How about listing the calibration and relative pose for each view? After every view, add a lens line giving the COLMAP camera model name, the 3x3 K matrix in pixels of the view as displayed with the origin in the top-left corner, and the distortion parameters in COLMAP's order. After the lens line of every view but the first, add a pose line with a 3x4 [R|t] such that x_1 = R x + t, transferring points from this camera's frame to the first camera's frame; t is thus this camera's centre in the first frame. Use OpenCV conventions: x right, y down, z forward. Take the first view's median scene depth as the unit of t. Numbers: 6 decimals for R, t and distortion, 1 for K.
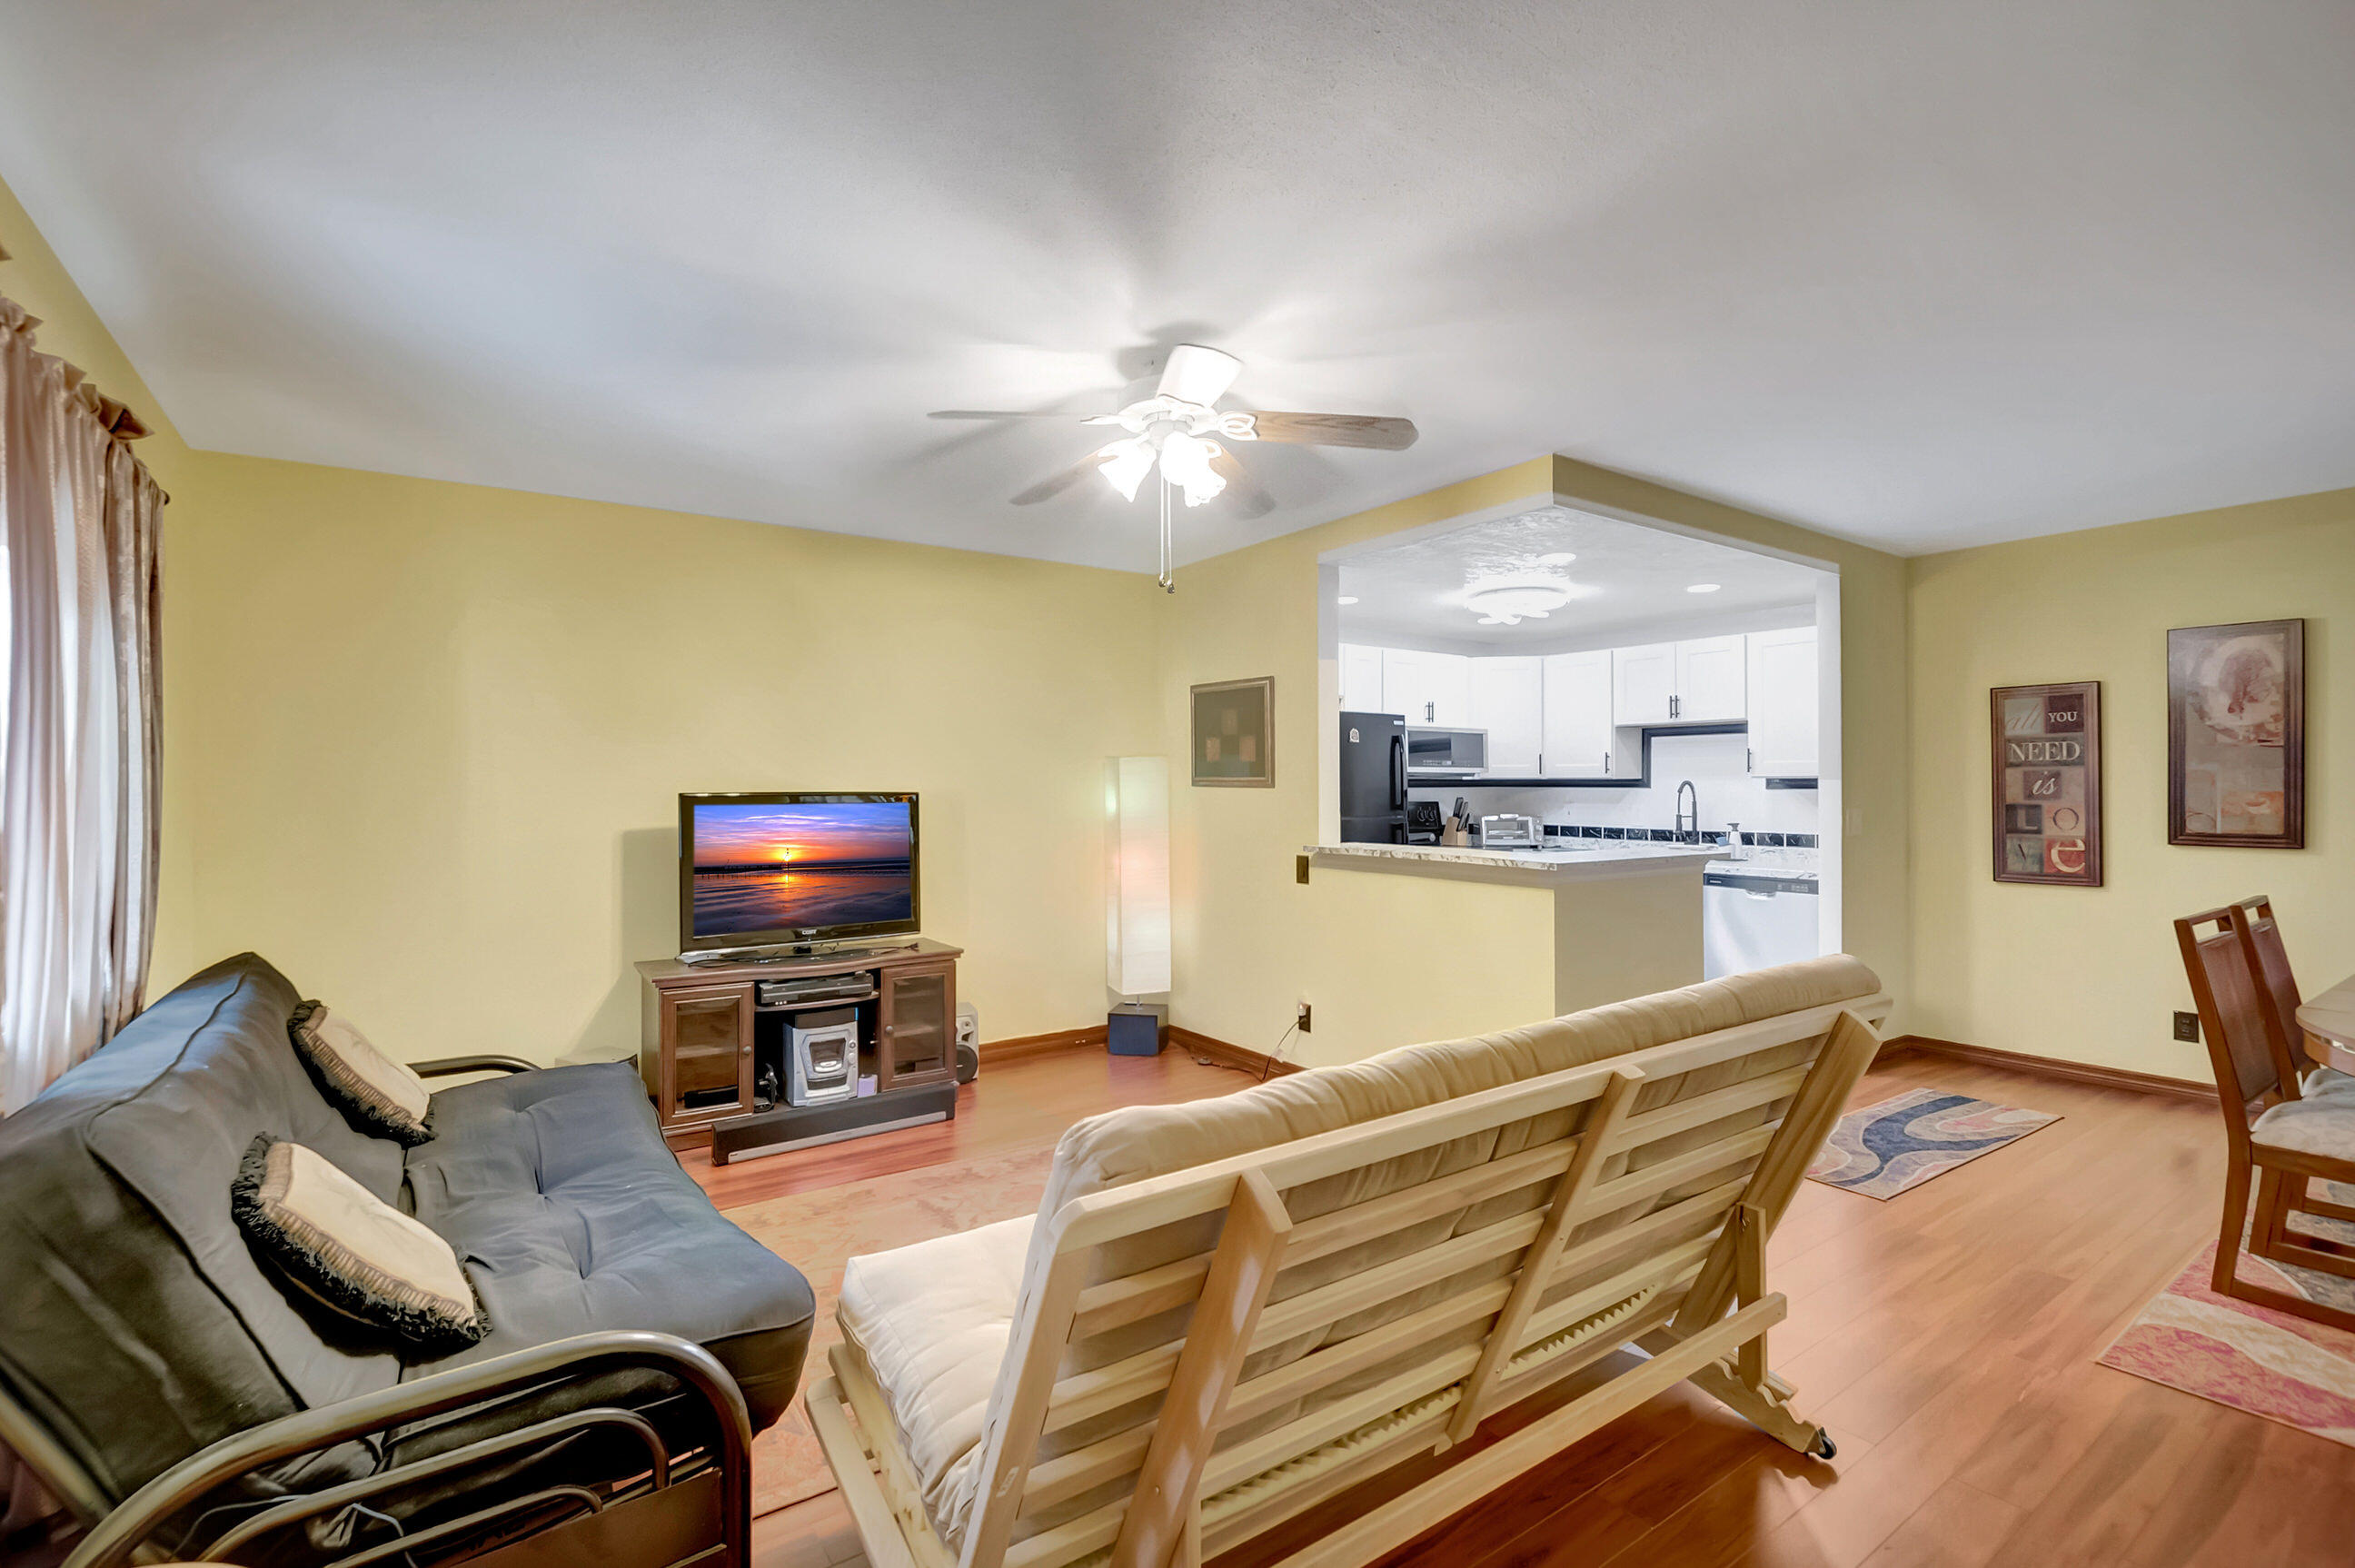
lens RADIAL K [[1059.4, 0, 1150.7], [0, 1059.4, 795.7], [0, 0, 1]] dist [-0.009896, 0.001236]
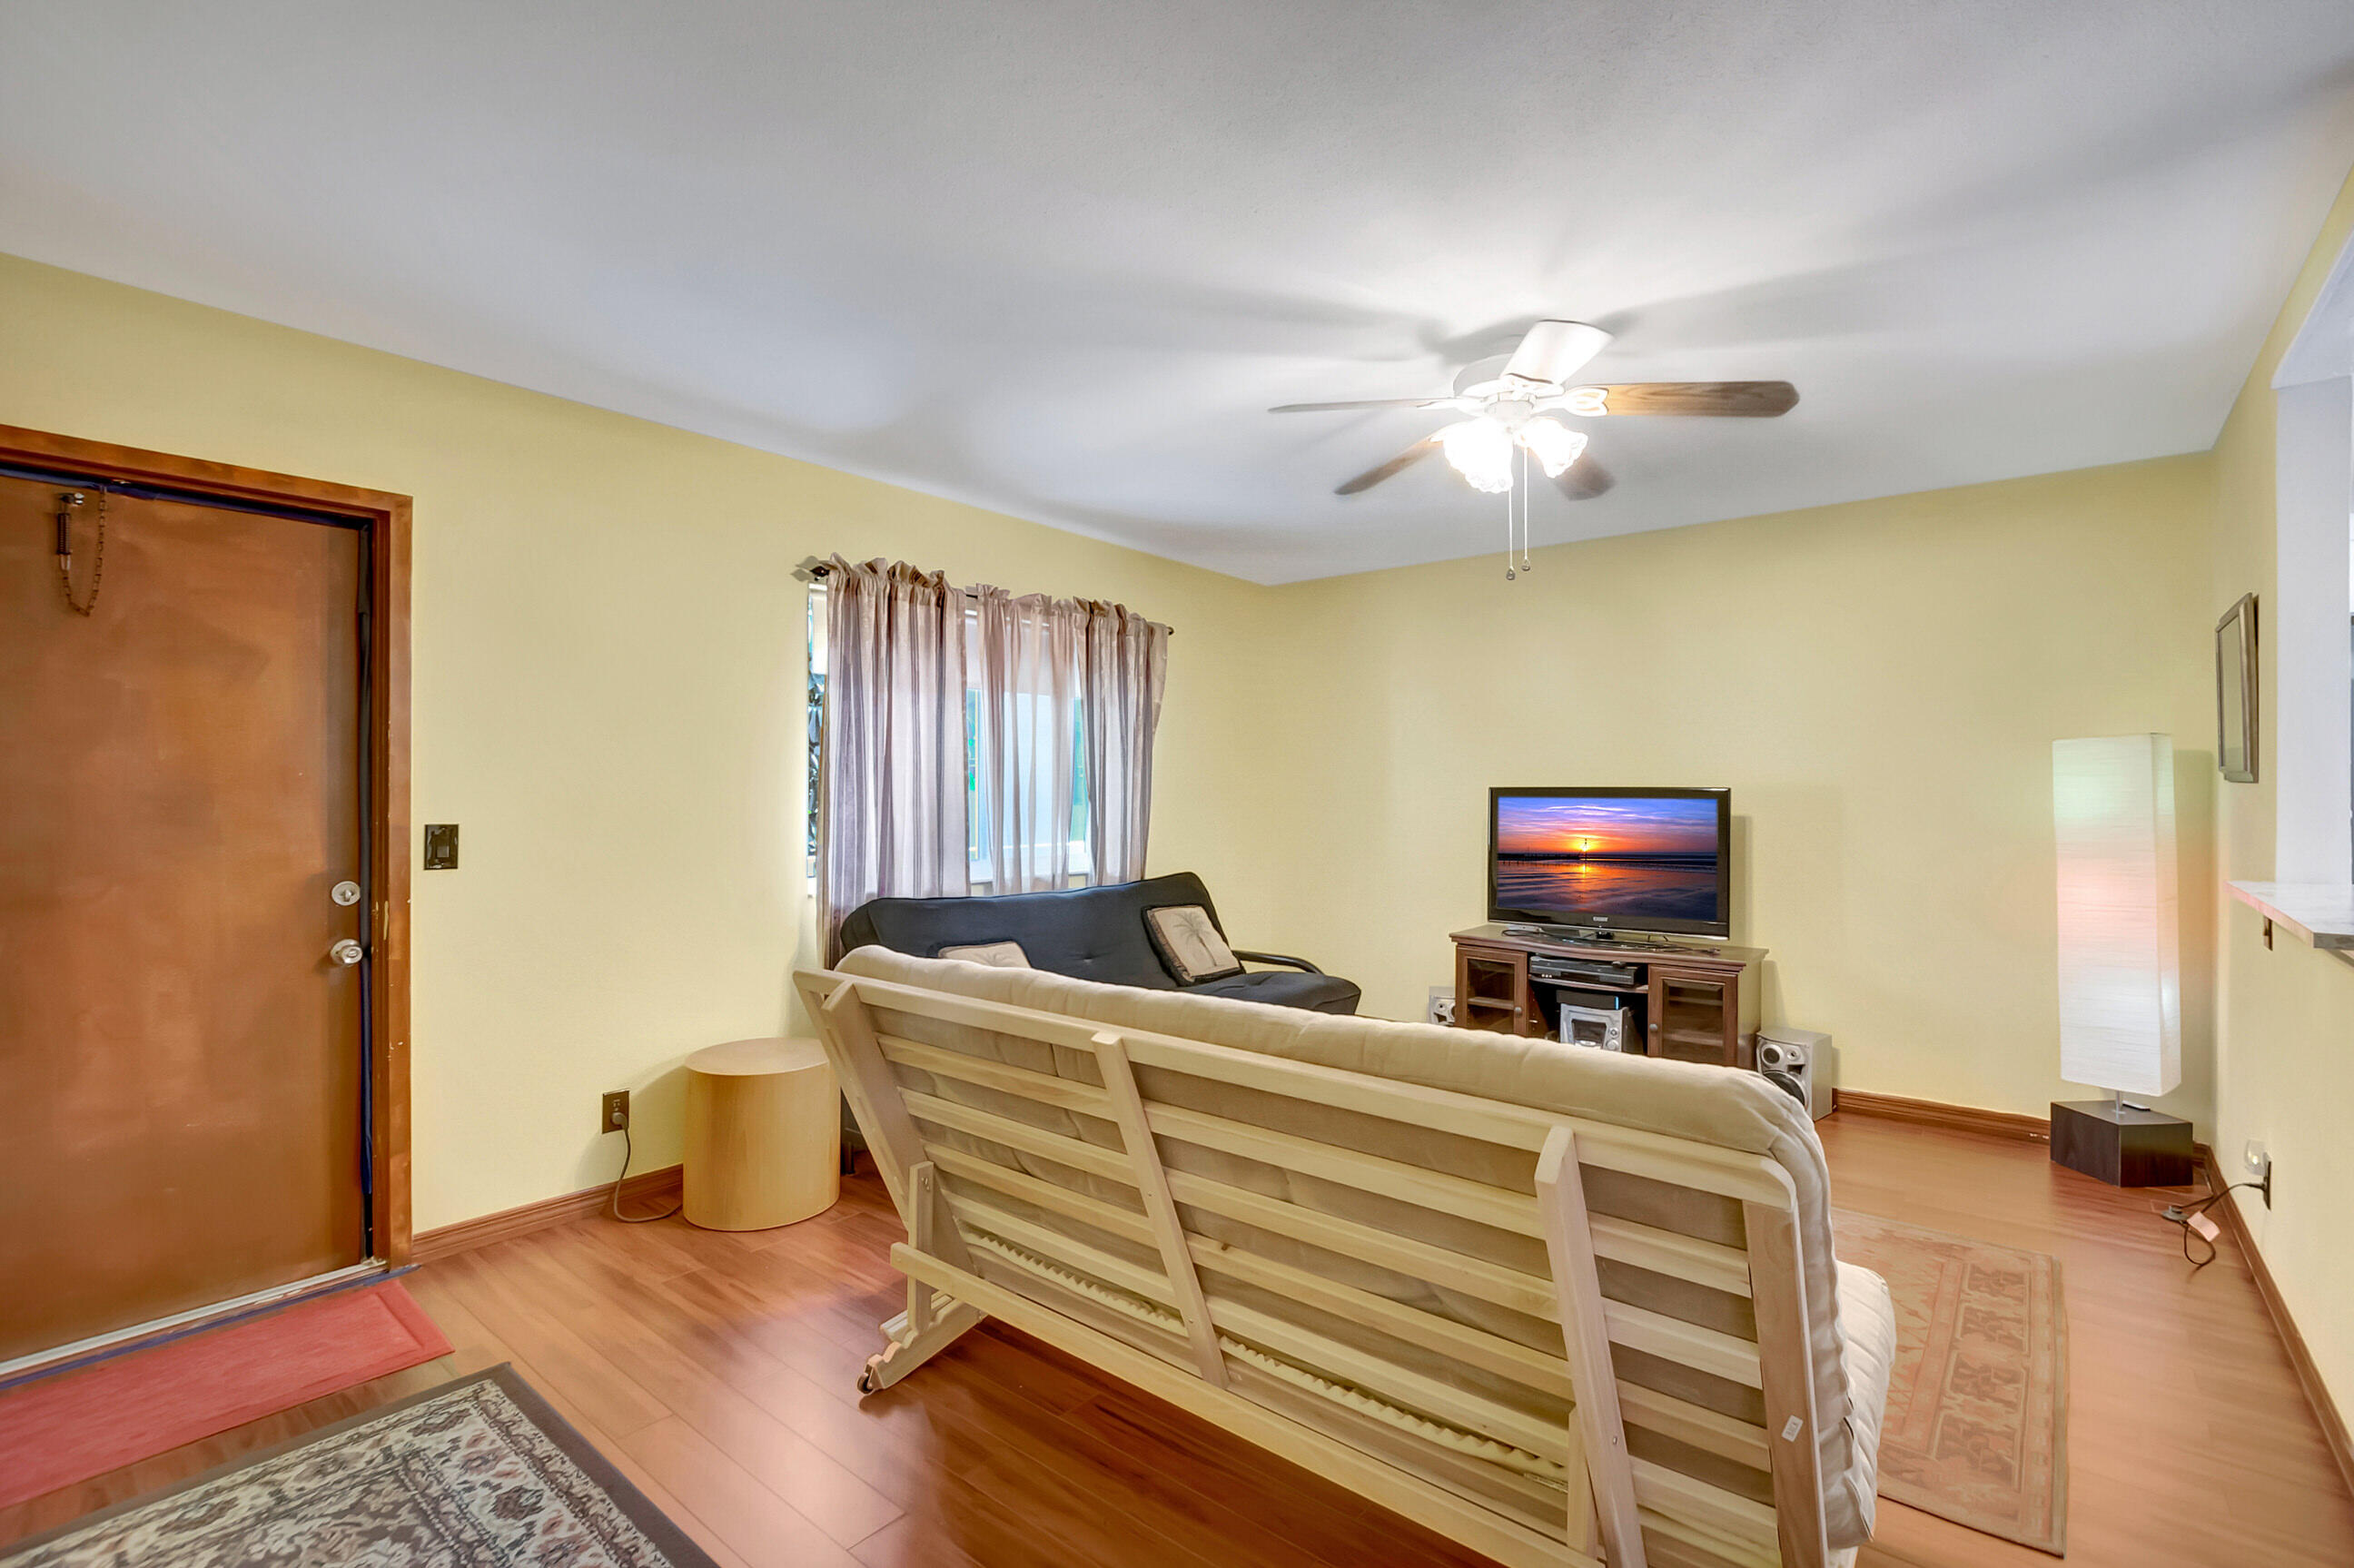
lens RADIAL K [[1058.8, 0, 1178.8], [0, 1058.8, 791.7], [0, 0, 1]] dist [-0.009896, 0.001236]
pose [[0.278961, 0.005764, -0.960285, 0.505570], [-0.012026, 0.999925, 0.002508, 0.002940], [0.960227, 0.010848, 0.279009, 0.260466]]
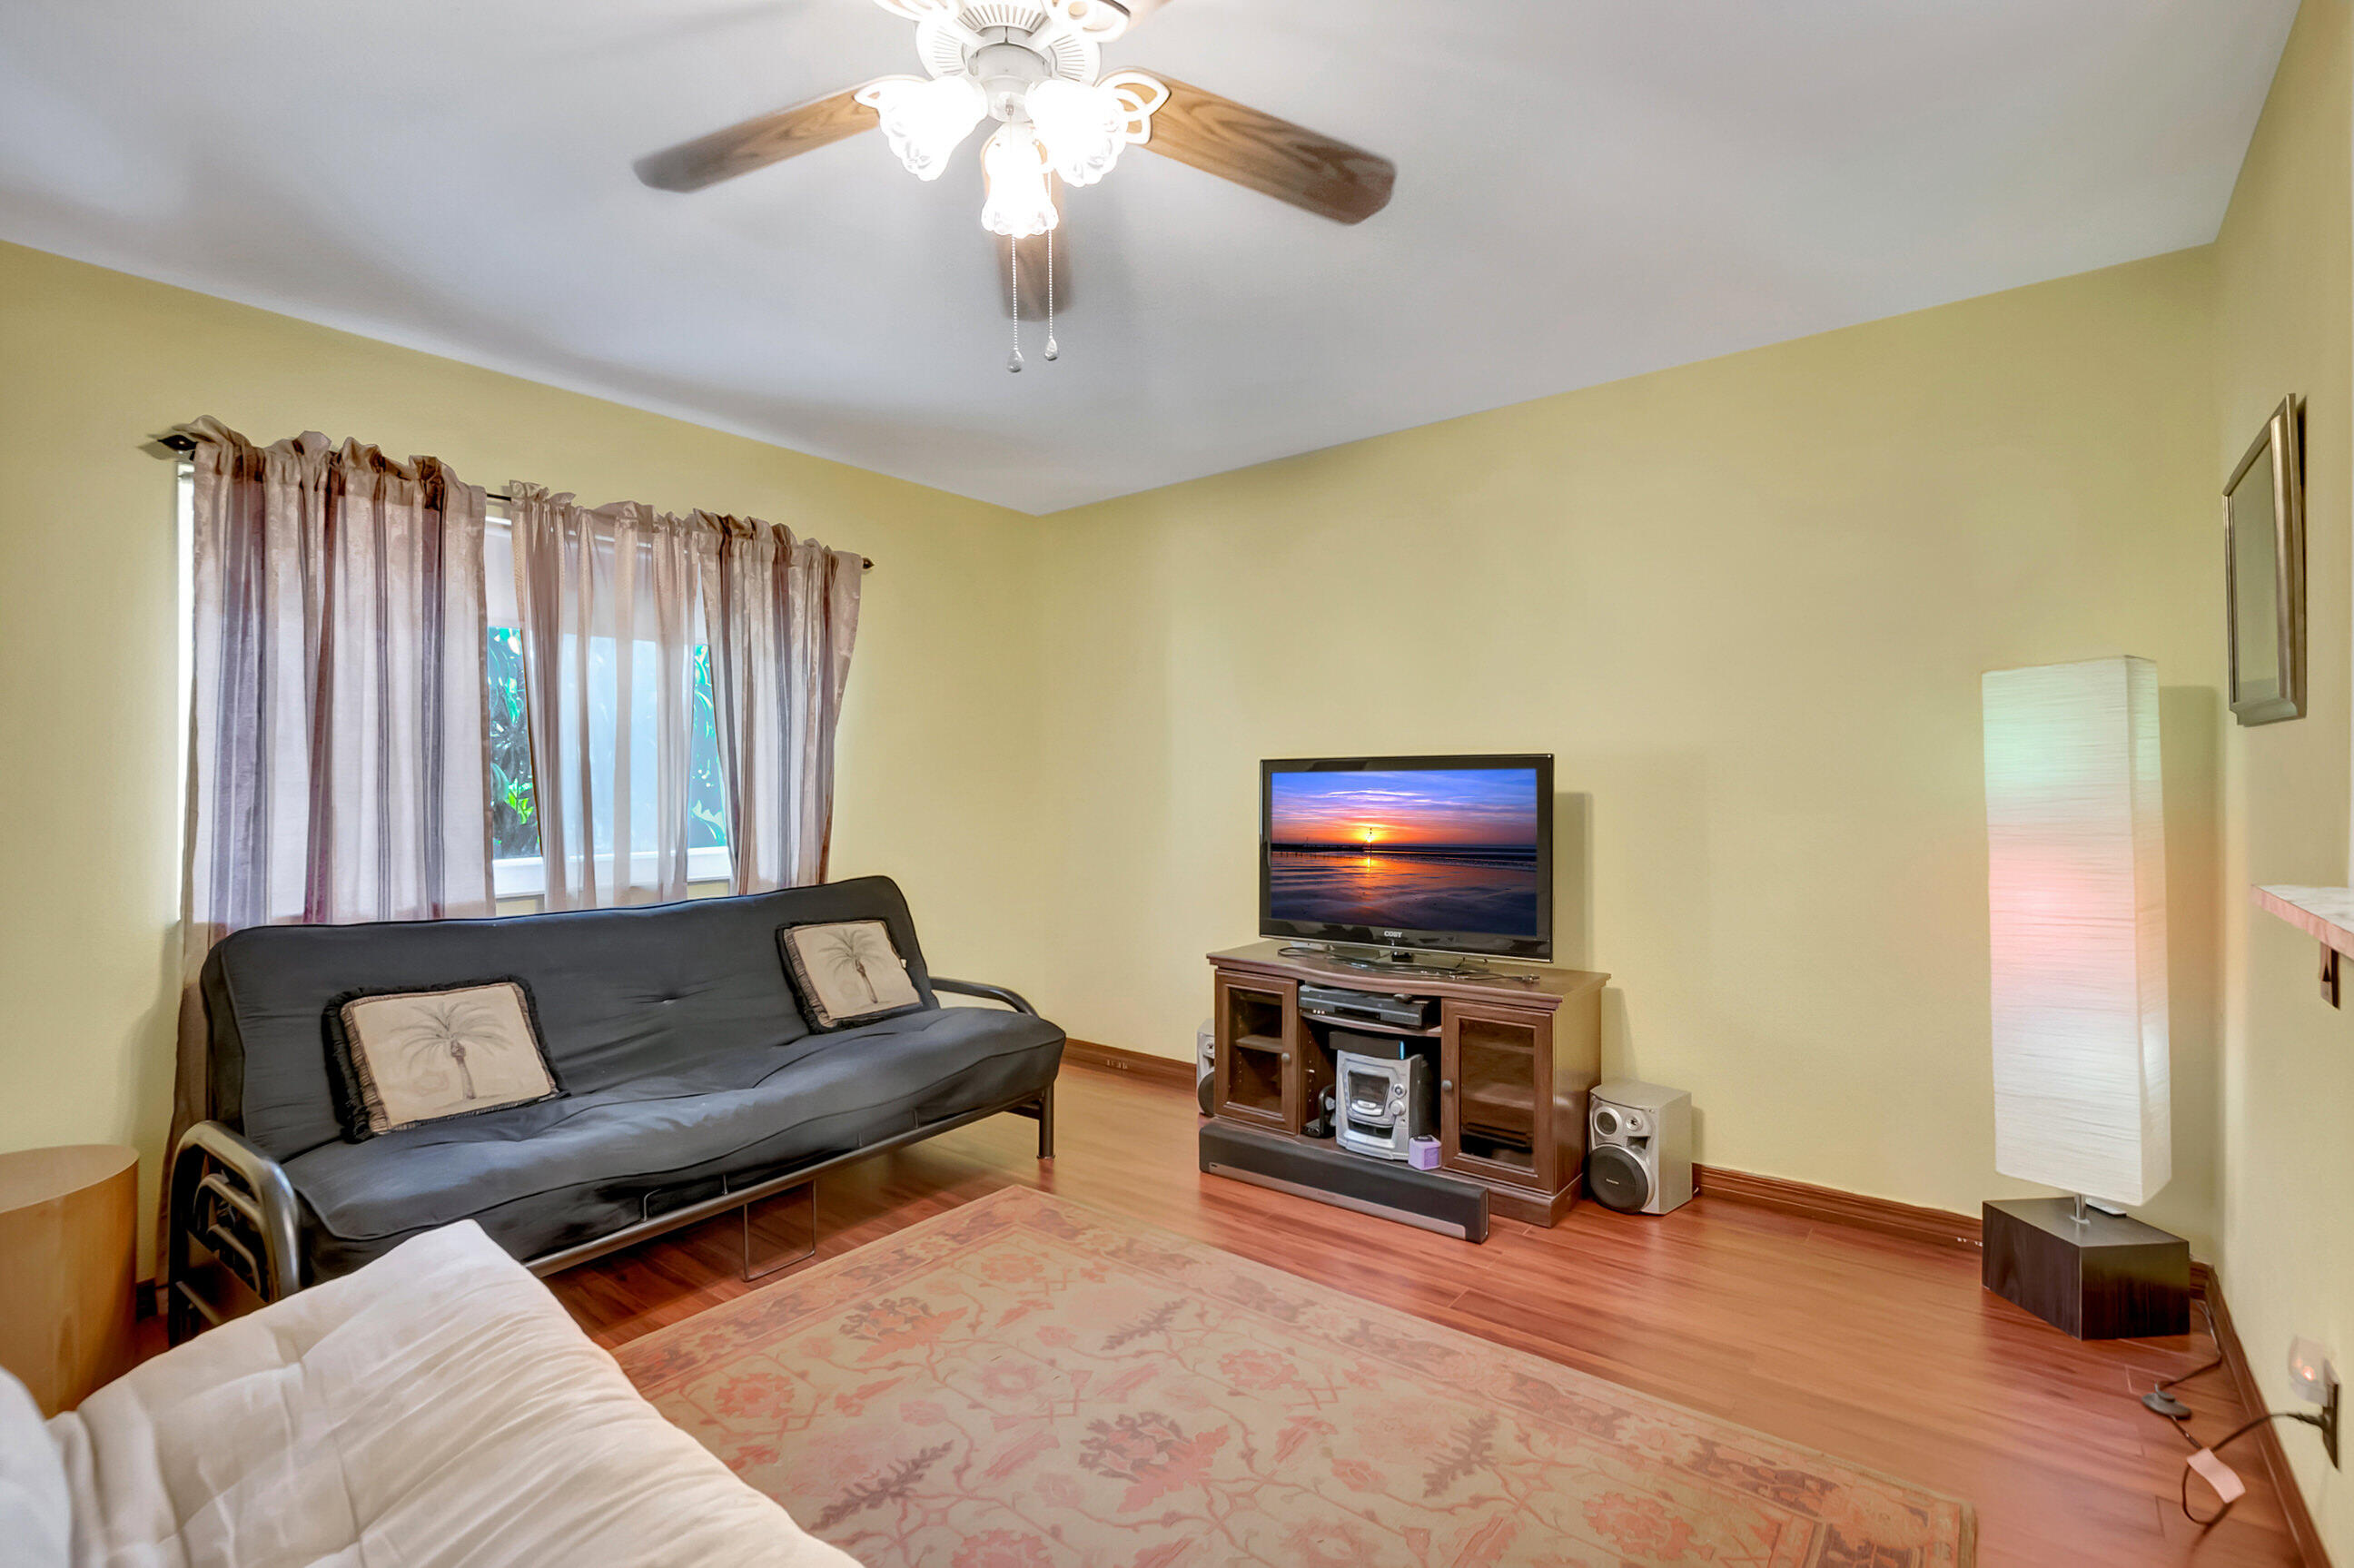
lens RADIAL K [[1058.8, 0, 1178.0], [0, 1058.8, 798.5], [0, 0, 1]] dist [-0.009896, 0.001236]
pose [[0.291786, 0.013250, -0.956392, 0.335635], [-0.001842, 0.999910, 0.013291, 0.015394], [0.956482, -0.002116, 0.291784, 0.542231]]
